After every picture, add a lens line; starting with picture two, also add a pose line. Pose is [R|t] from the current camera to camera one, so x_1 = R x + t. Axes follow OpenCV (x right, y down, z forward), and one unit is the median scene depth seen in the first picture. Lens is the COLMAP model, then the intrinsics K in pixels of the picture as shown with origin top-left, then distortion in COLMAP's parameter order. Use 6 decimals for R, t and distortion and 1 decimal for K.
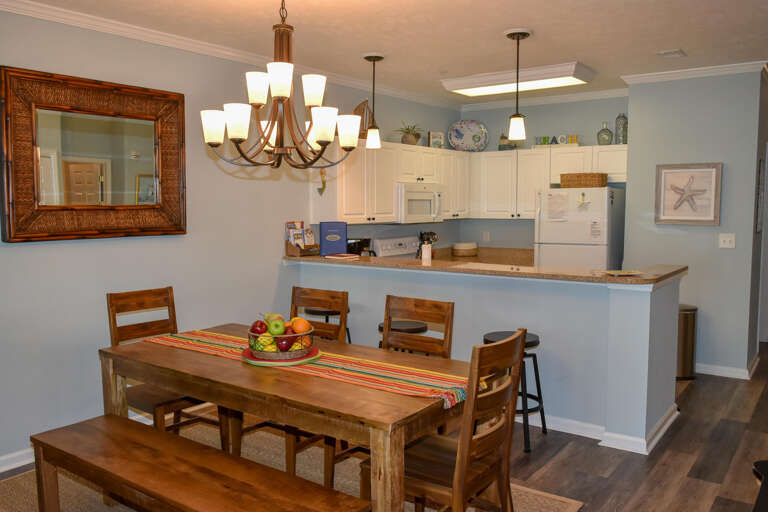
lens RADIAL K [[642.4, 0, 383.3], [0, 642.4, 257.1], [0, 0, 1]] dist [-0.031890, -0.007888]
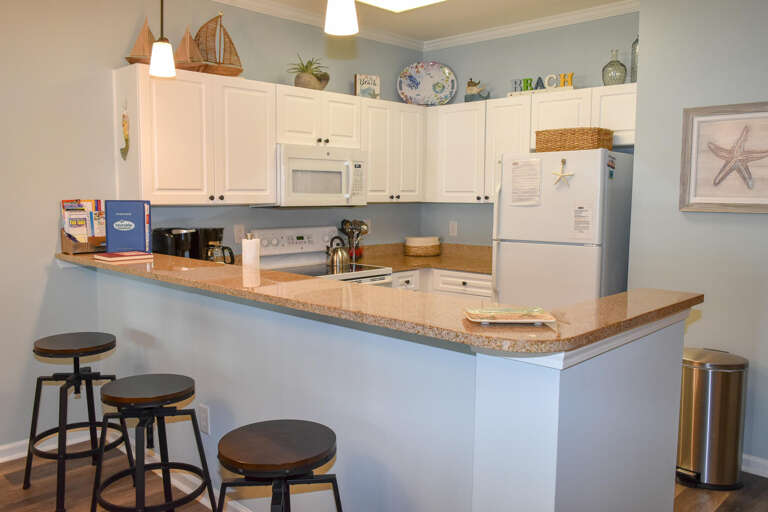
lens RADIAL K [[642.4, 0, 384.4], [0, 642.4, 254.5], [0, 0, 1]] dist [-0.031890, -0.007888]
pose [[0.990547, 0.021768, -0.135438, 0.219938], [-0.020507, 0.999732, 0.010696, -0.011732], [0.135634, -0.007817, 0.990728, 0.357321]]
